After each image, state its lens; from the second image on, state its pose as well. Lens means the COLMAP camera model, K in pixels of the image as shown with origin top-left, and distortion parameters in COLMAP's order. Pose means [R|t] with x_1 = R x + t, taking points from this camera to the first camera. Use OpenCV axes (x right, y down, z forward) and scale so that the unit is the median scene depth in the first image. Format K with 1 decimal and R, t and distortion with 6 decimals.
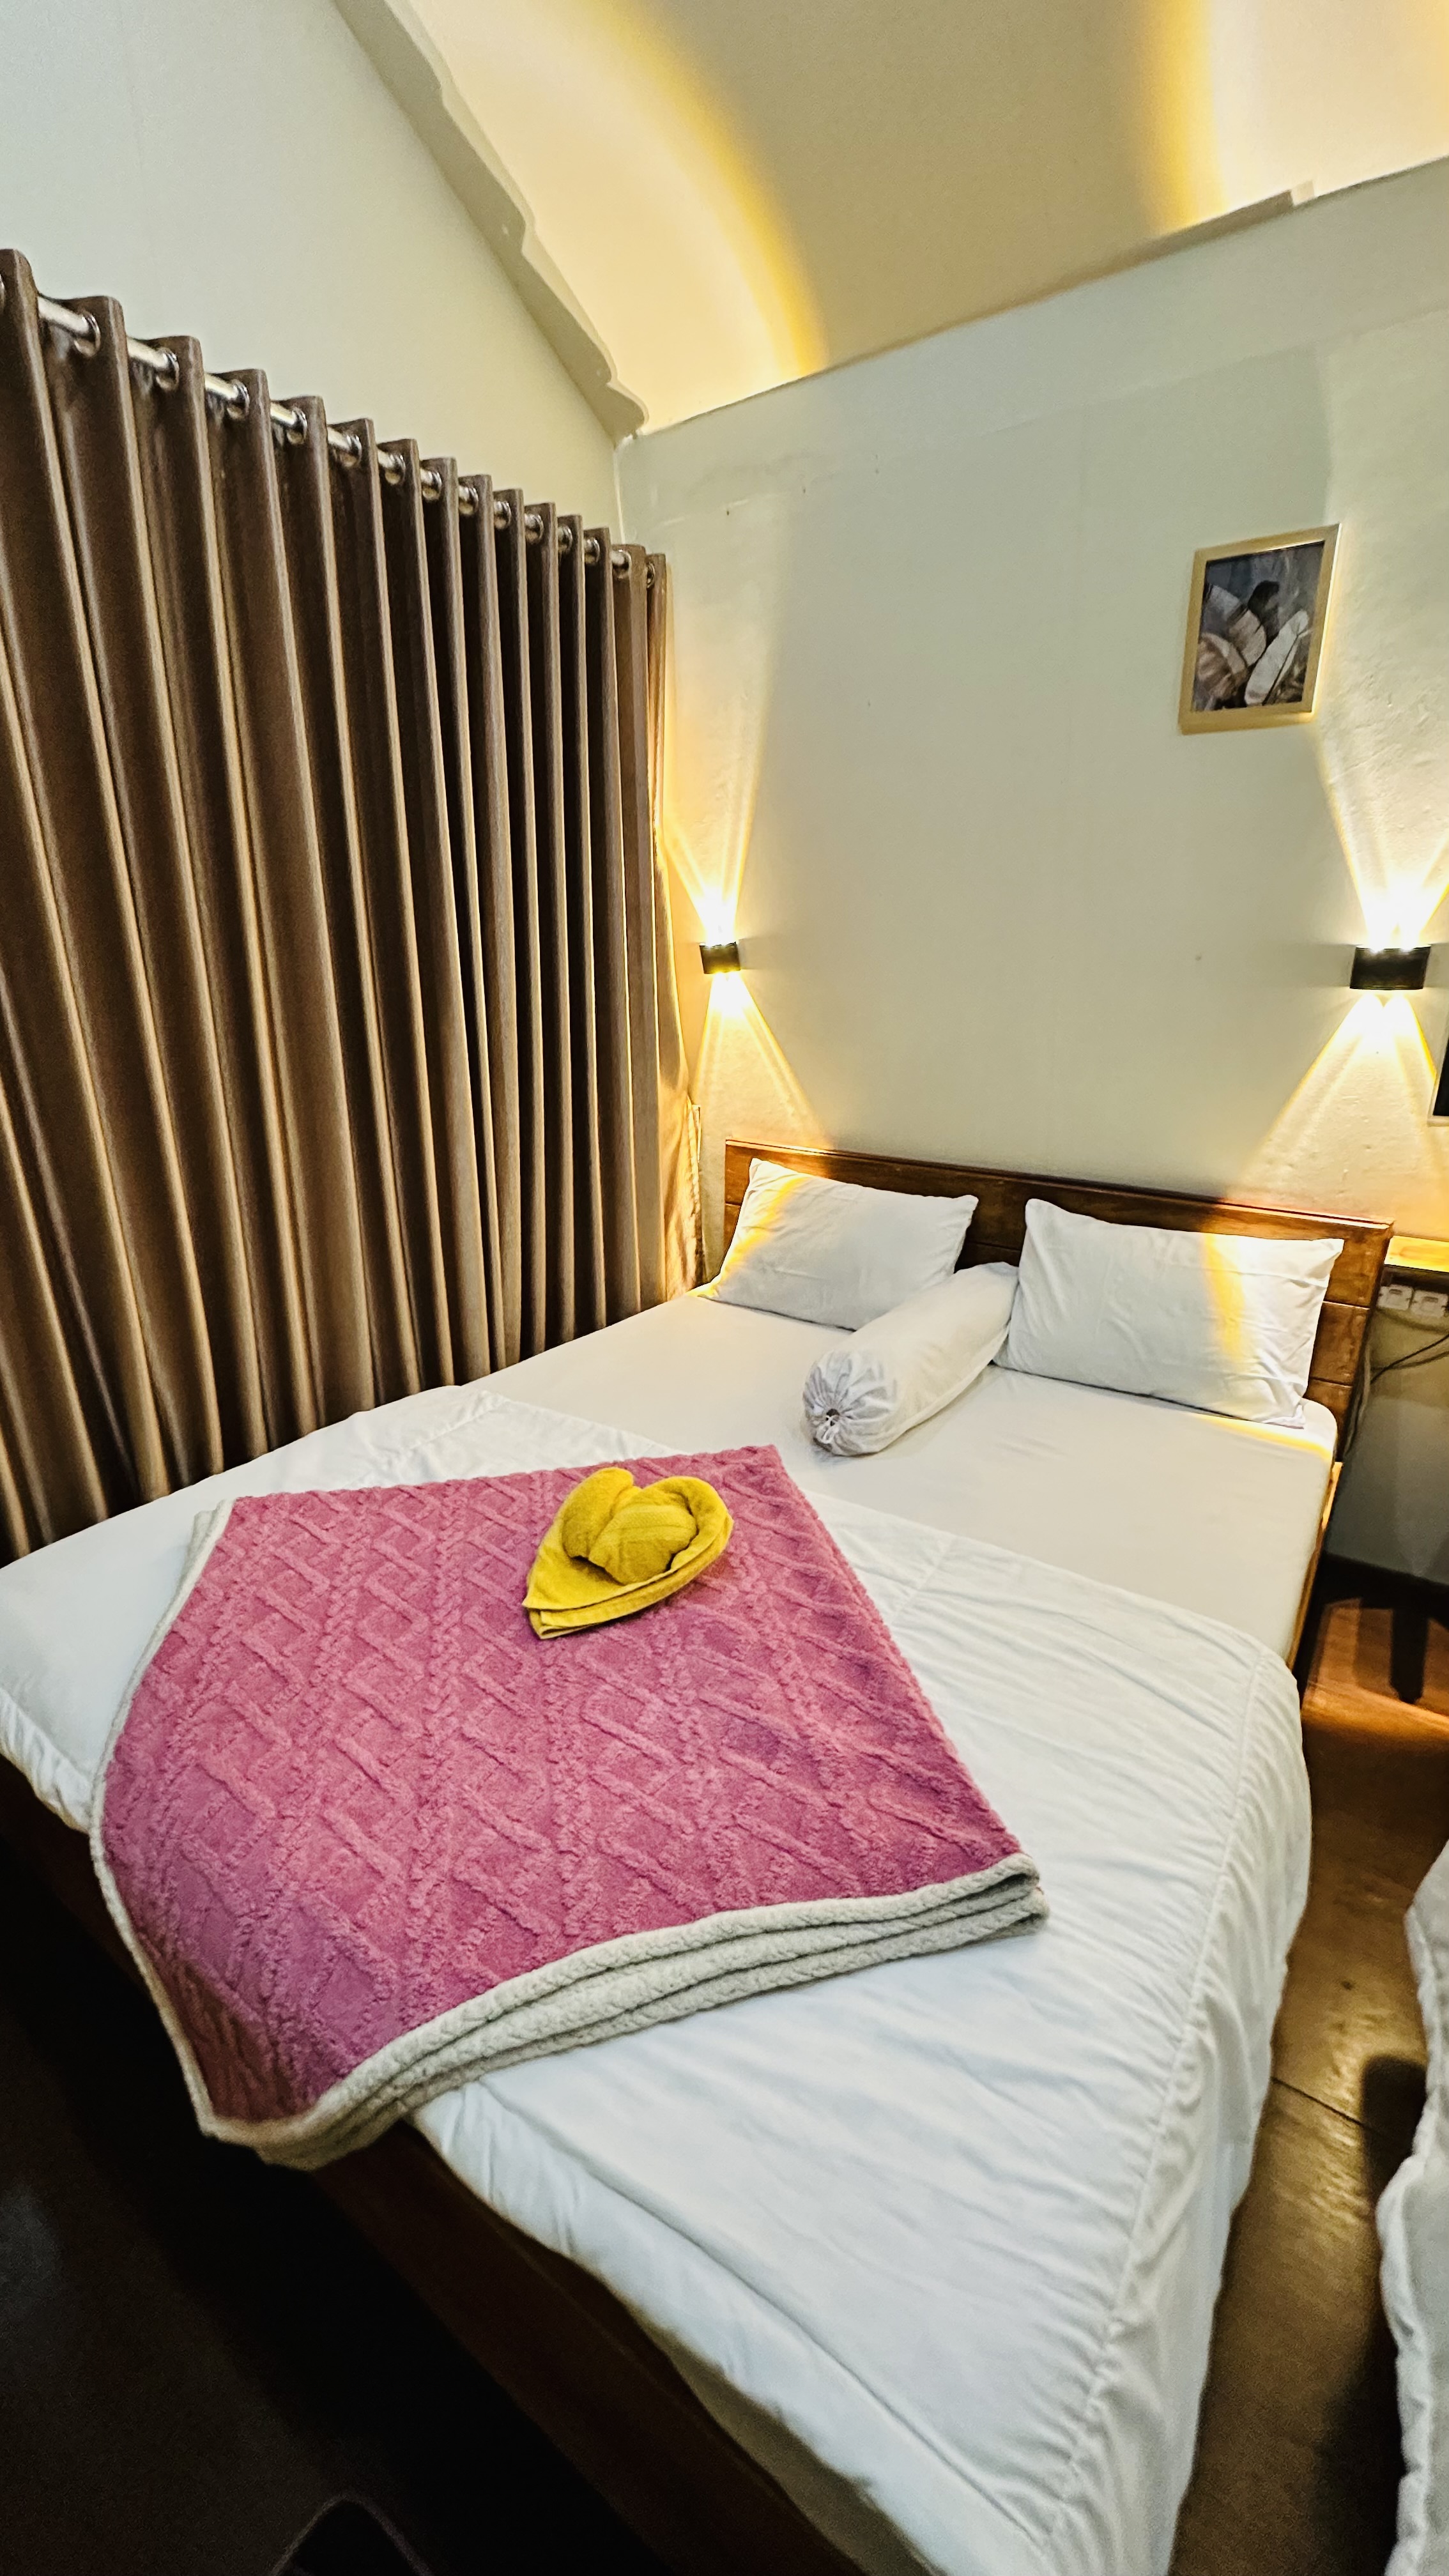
lens RADIAL K [[1025.4, 0, 727.5], [0, 1025.4, 1294.3], [0, 0, 1]] dist [-0.004008, -0.000374]
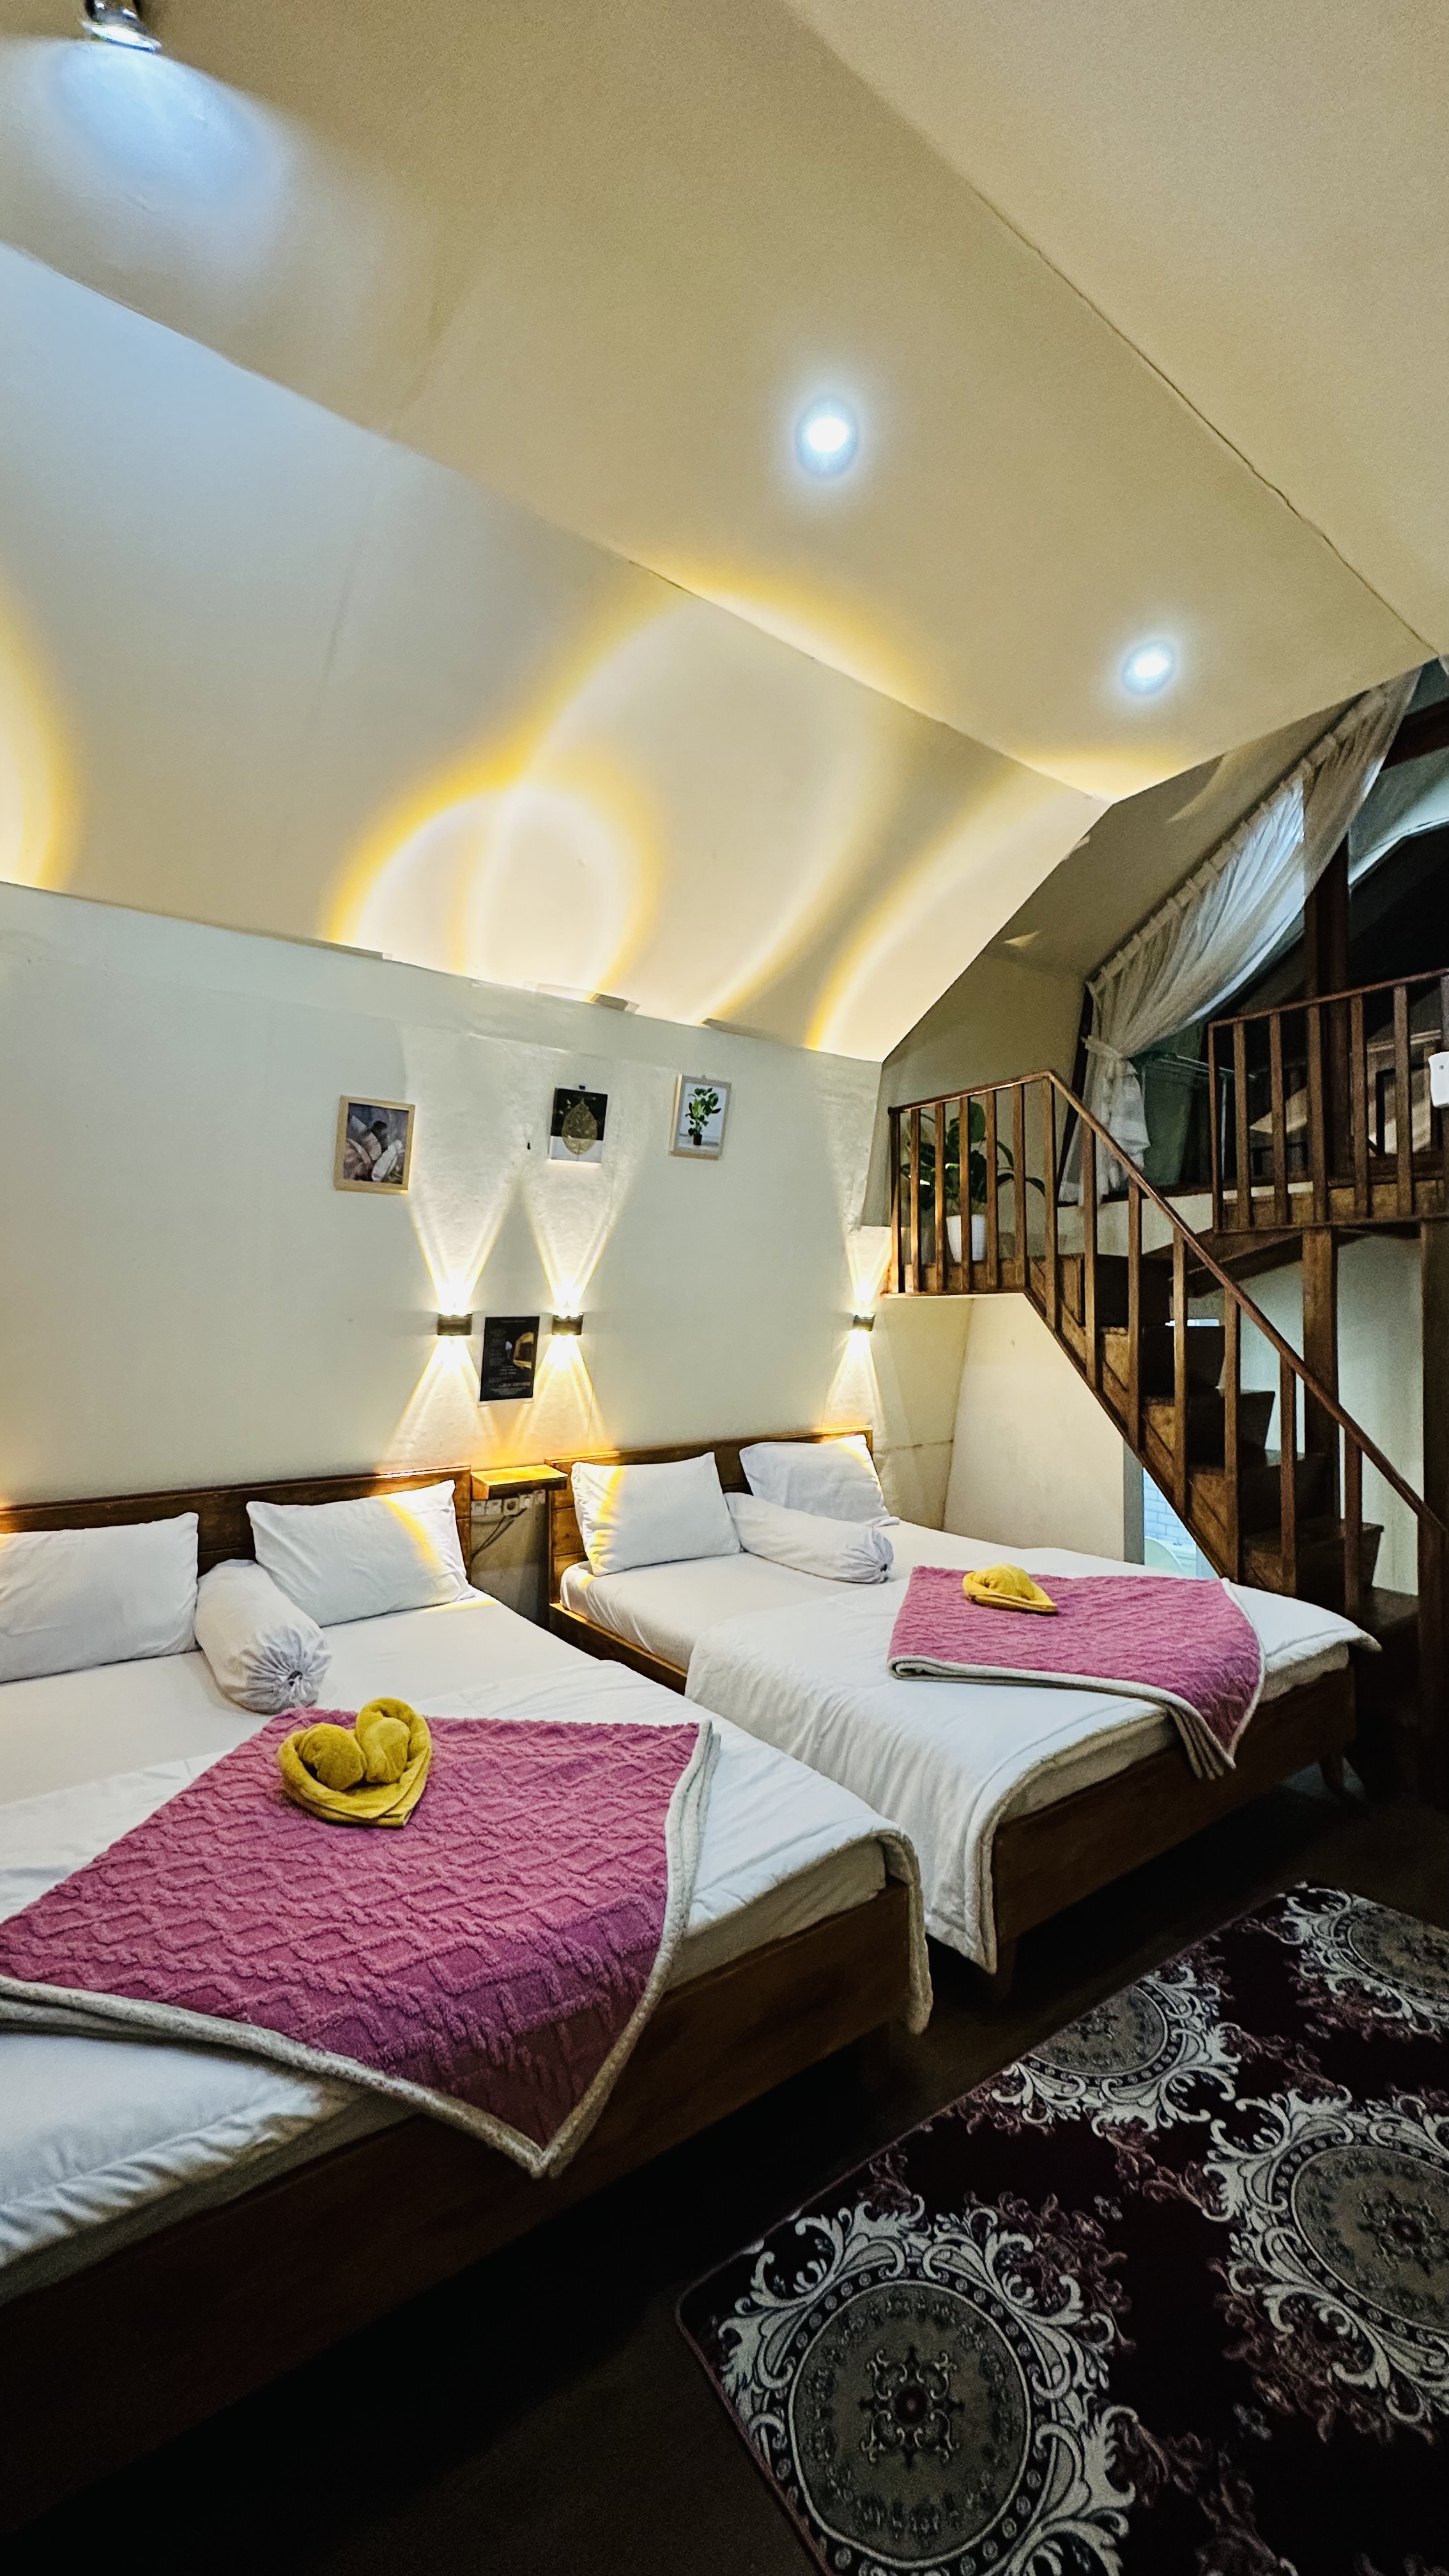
lens RADIAL K [[1025.4, 0, 730.5], [0, 1025.4, 1287.0], [0, 0, 1]] dist [-0.004008, -0.000374]
pose [[0.308190, 0.015308, 0.951202, -0.954130], [0.299894, 0.947326, -0.112412, -0.032134], [-0.902819, 0.319904, 0.287366, 0.018329]]
